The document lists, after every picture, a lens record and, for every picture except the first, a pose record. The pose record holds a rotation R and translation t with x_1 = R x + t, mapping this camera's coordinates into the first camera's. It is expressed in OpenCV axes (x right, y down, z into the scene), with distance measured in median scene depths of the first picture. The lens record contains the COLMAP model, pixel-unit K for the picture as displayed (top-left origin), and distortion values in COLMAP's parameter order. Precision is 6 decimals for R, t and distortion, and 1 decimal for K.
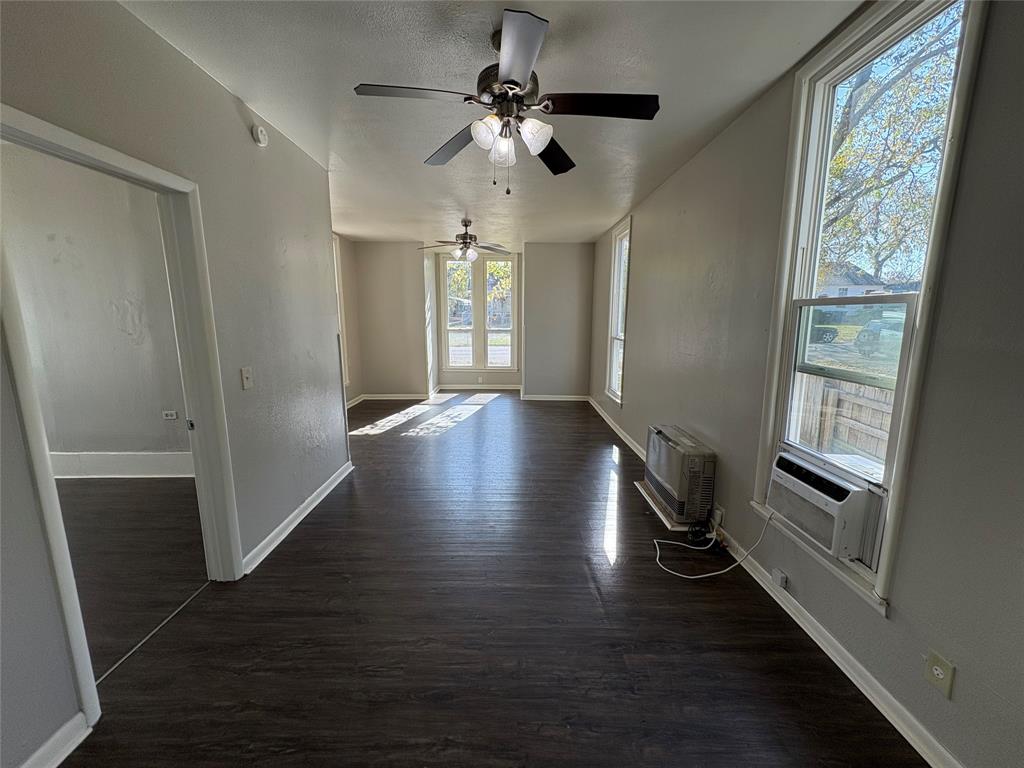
lens RADIAL K [[406.5, 0, 512.6], [0, 406.5, 384.9], [0, 0, 1]] dist [0.000440, -0.001053]
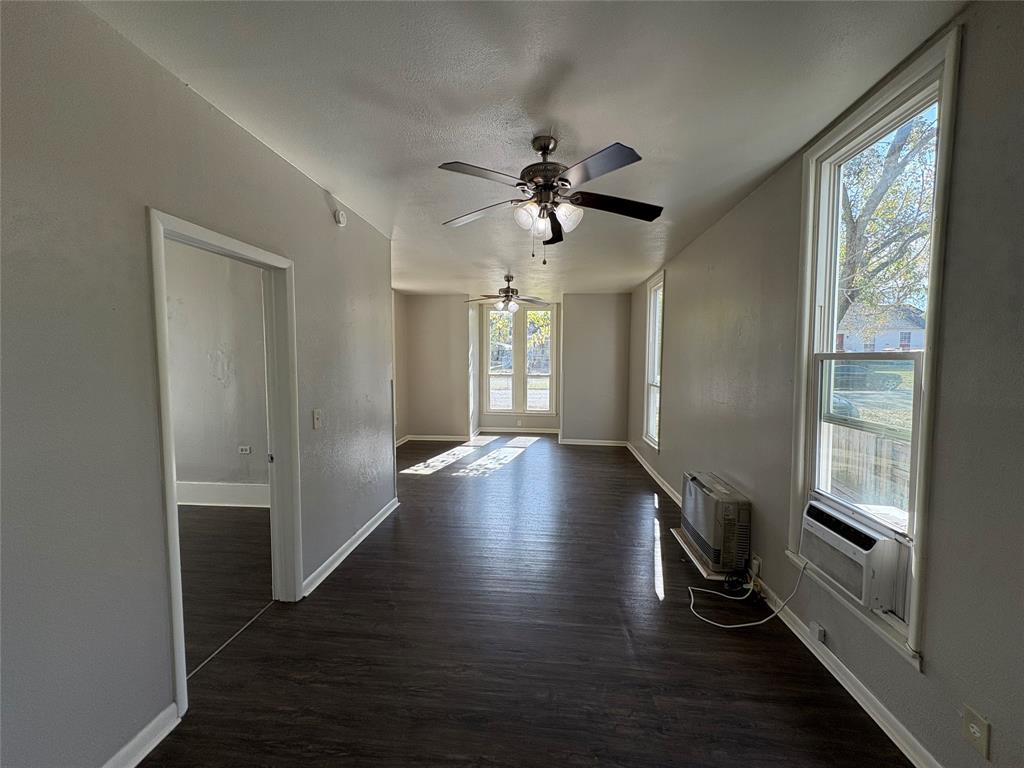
lens RADIAL K [[406.5, 0, 512.3], [0, 406.5, 385.8], [0, 0, 1]] dist [0.000440, -0.001053]
pose [[0.995111, 0.008462, -0.098401, 0.007430], [-0.018597, 0.994555, -0.102544, -0.001468], [0.096997, 0.103872, 0.989850, -0.068250]]
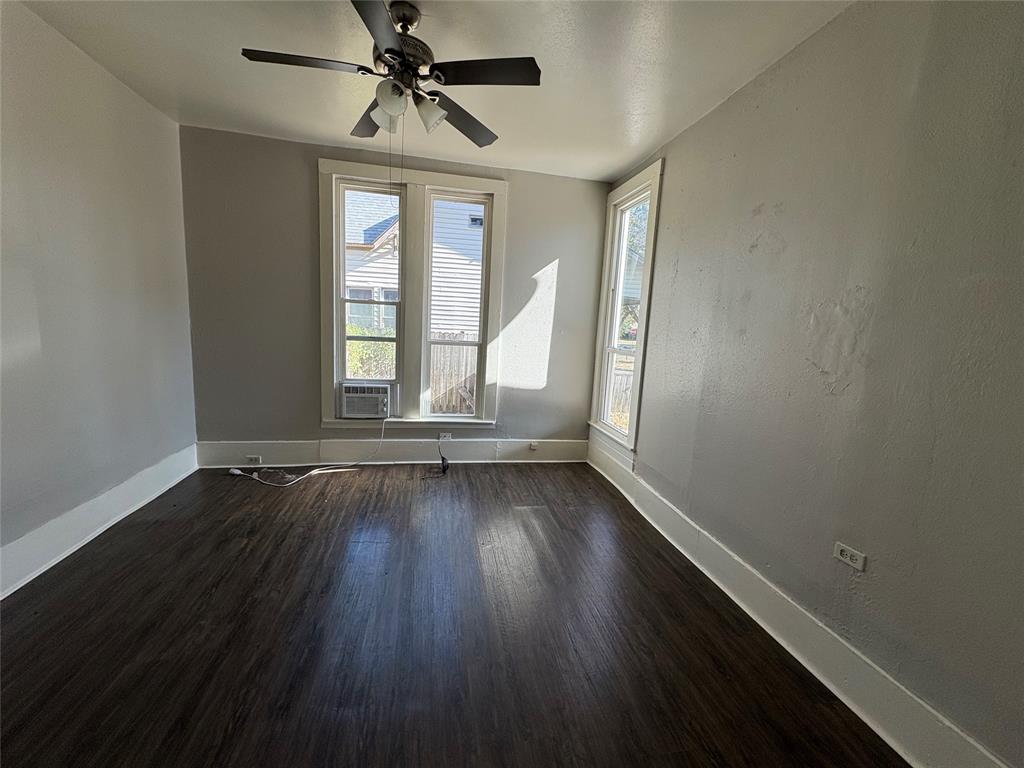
lens RADIAL K [[406.5, 0, 510.2], [0, 406.5, 383.0], [0, 0, 1]] dist [0.000440, -0.001053]
pose [[0.169424, 0.151381, -0.973848, -0.523397], [-0.224652, 0.968051, 0.111397, -0.082635], [0.959597, 0.199904, 0.198019, 0.537394]]
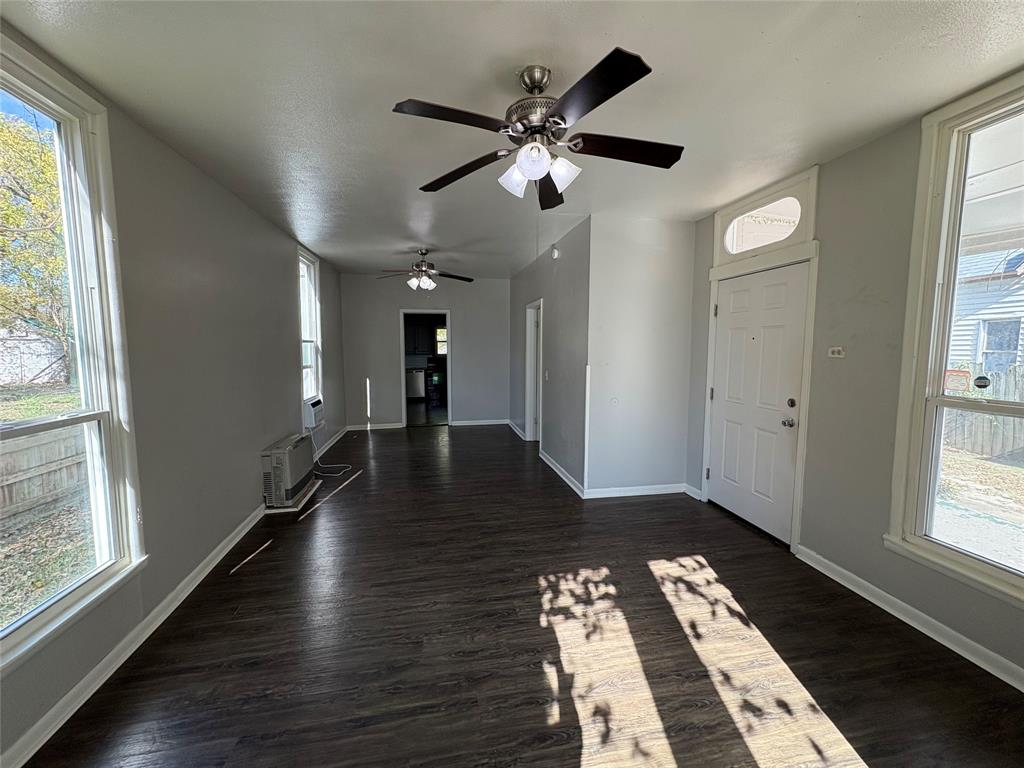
lens RADIAL K [[406.5, 0, 506.5], [0, 406.5, 384.9], [0, 0, 1]] dist [0.000440, -0.001053]
pose [[-0.986243, 0.011254, -0.164921, -0.049775], [-0.032589, 0.964862, 0.260730, -0.355359], [0.162060, 0.262518, -0.951221, 2.059207]]
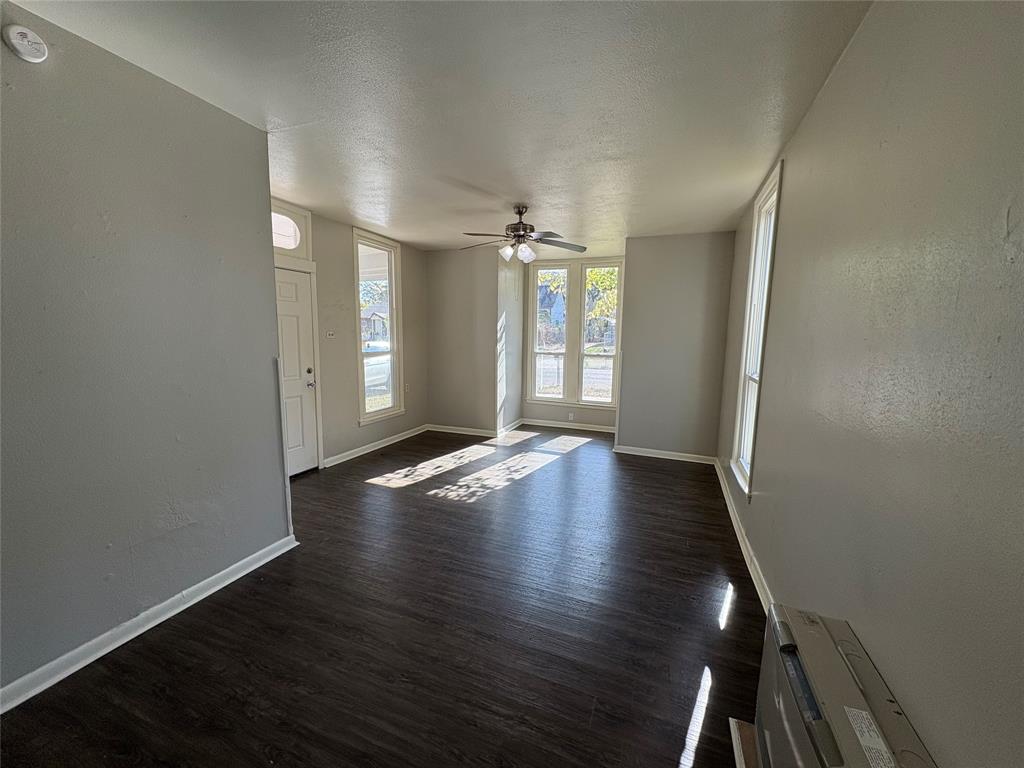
lens RADIAL K [[406.5, 0, 514.9], [0, 406.5, 381.5], [0, 0, 1]] dist [0.000440, -0.001053]
pose [[0.931905, 0.053248, -0.358772, 0.227723], [-0.073976, 0.996276, -0.044286, -0.086703], [0.355078, 0.067811, 0.932374, 0.504263]]
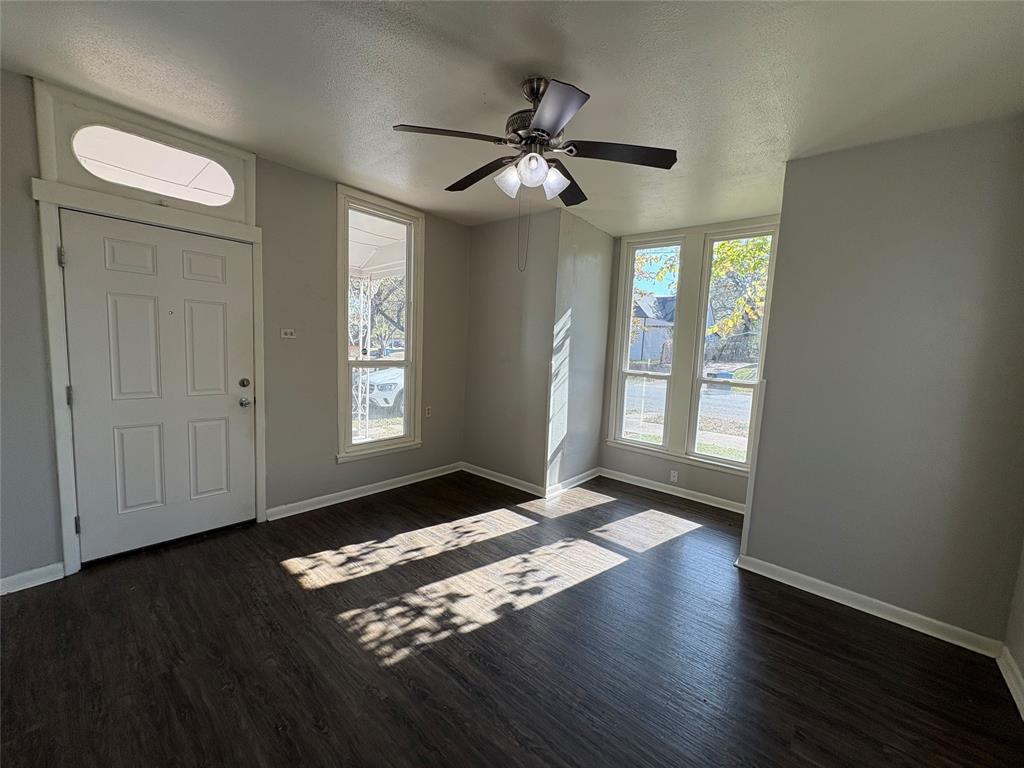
lens RADIAL K [[406.5, 0, 515.9], [0, 406.5, 381.2], [0, 0, 1]] dist [0.000440, -0.001053]
pose [[0.757361, 0.091831, -0.646507, 0.195953], [-0.153708, 0.987314, -0.039824, -0.180878], [0.634648, 0.129534, 0.761868, 1.109092]]
